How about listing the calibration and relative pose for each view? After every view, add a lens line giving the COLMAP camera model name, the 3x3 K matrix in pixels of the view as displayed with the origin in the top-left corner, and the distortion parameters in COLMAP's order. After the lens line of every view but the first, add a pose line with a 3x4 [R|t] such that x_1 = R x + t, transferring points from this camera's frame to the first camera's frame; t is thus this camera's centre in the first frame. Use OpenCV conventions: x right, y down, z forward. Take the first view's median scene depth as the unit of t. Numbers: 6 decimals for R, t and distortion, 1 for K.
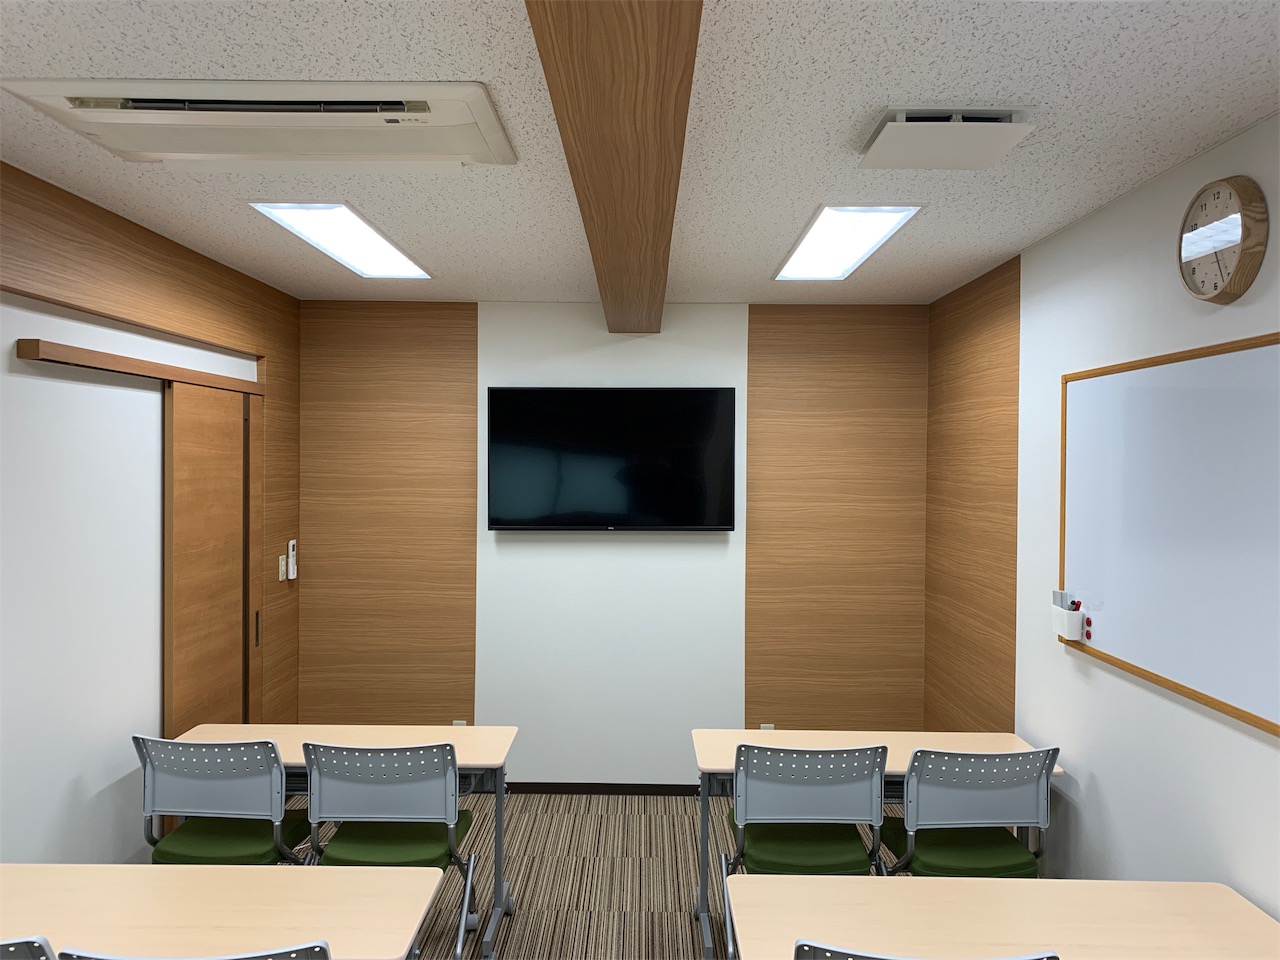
lens RADIAL K [[972.5, 0, 640.0], [0, 972.5, 480.0], [0, 0, 1]] dist [0.022196, -0.009070]
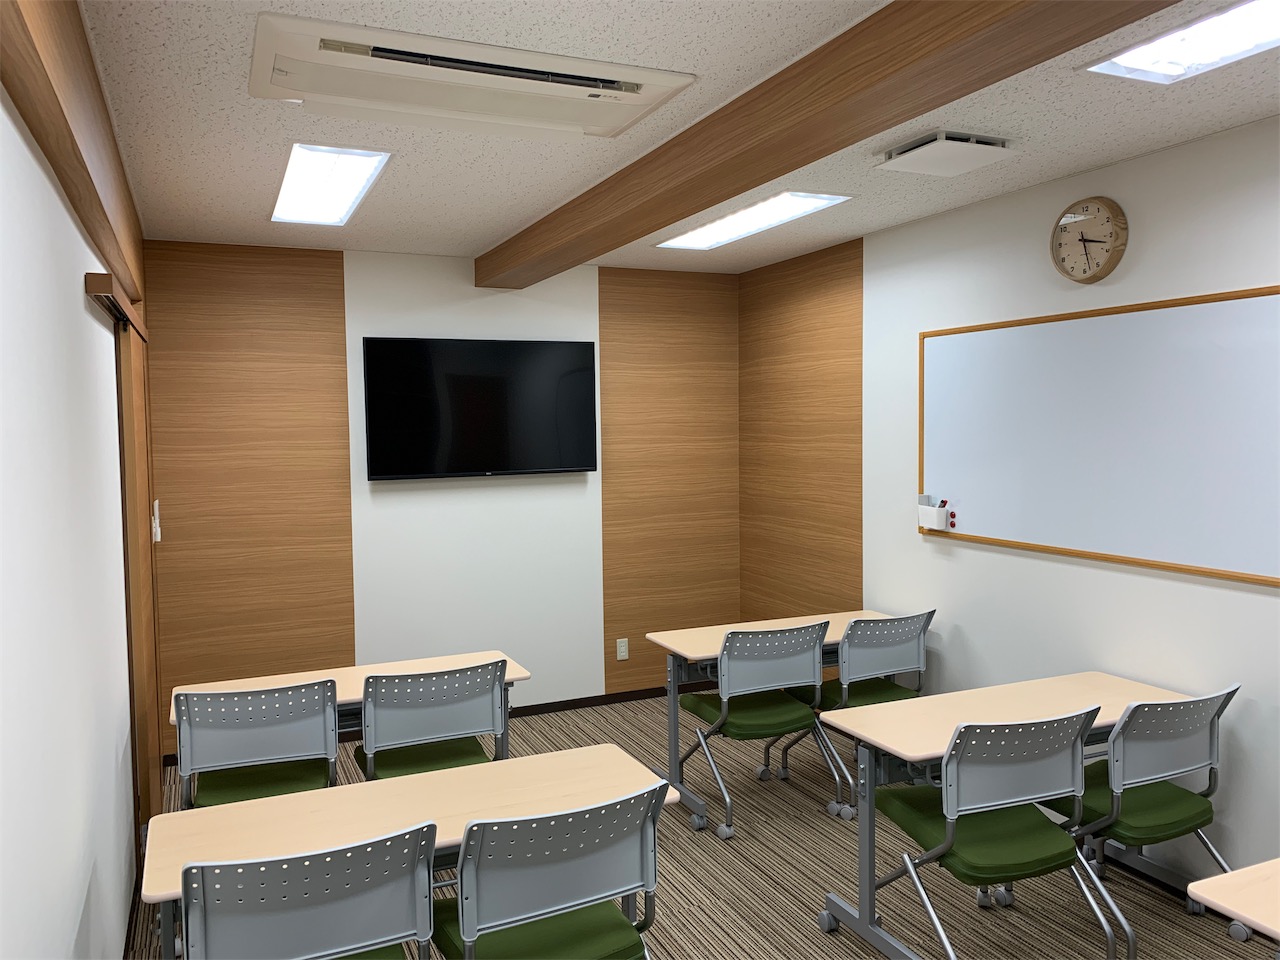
lens RADIAL K [[965.3, 0, 640.0], [0, 965.3, 480.0], [0, 0, 1]] dist [0.074596, -0.122547]
pose [[0.910854, -0.045532, 0.410211, -0.317314], [0.029811, 0.998558, 0.044642, 0.015012], [-0.411652, -0.028433, 0.910898, -0.034290]]
